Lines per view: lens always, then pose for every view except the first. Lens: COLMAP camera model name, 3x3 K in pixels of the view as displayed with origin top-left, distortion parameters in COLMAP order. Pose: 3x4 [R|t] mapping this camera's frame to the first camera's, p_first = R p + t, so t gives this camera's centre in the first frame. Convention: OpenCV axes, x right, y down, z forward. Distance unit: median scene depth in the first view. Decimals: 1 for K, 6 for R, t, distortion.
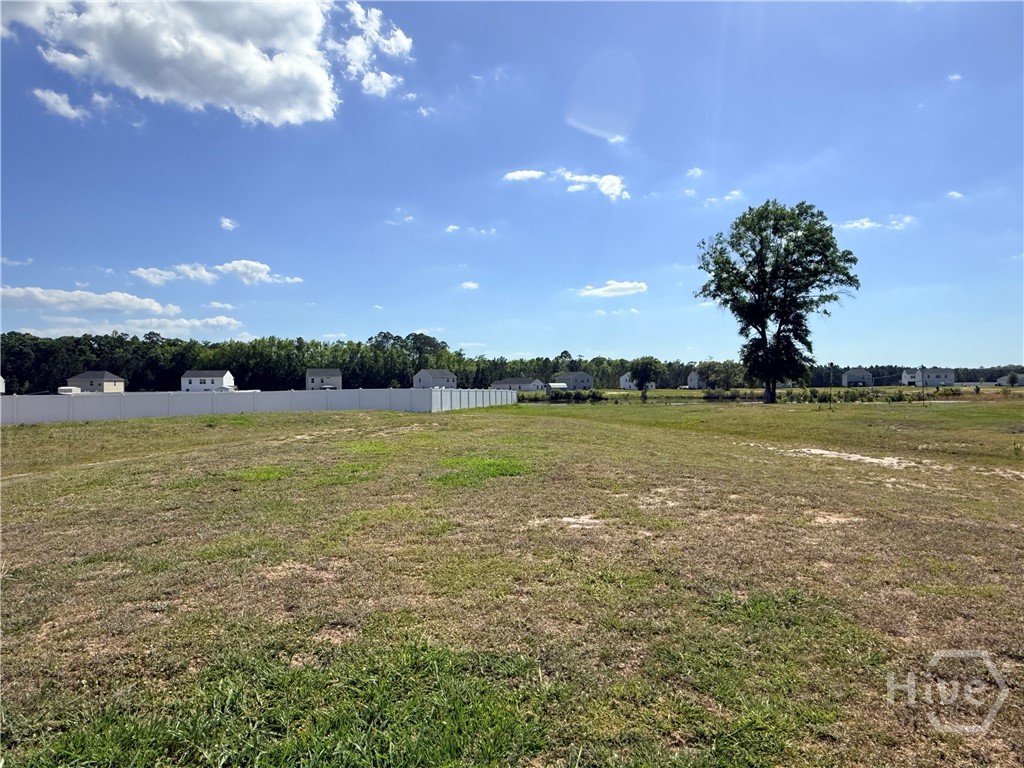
lens RADIAL K [[737.2, 0, 512.8], [0, 737.2, 401.3], [0, 0, 1]] dist [0.068557, 0.000023]
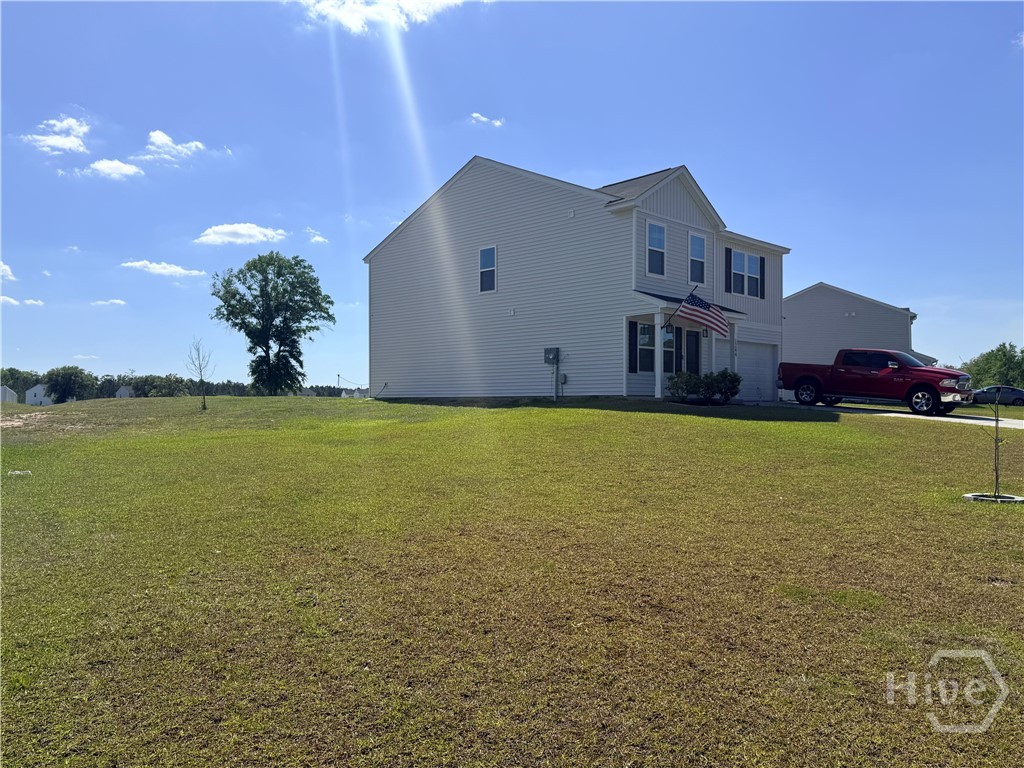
lens RADIAL K [[804.5, 0, 512.0], [0, 804.5, 384.0], [0, 0, 1]] dist [0.049369, 0.000190]
pose [[0.773229, 0.026579, 0.633570, -0.214790], [0.002367, 0.998993, -0.044798, 0.026062], [-0.634123, 0.036139, 0.772388, -0.333786]]
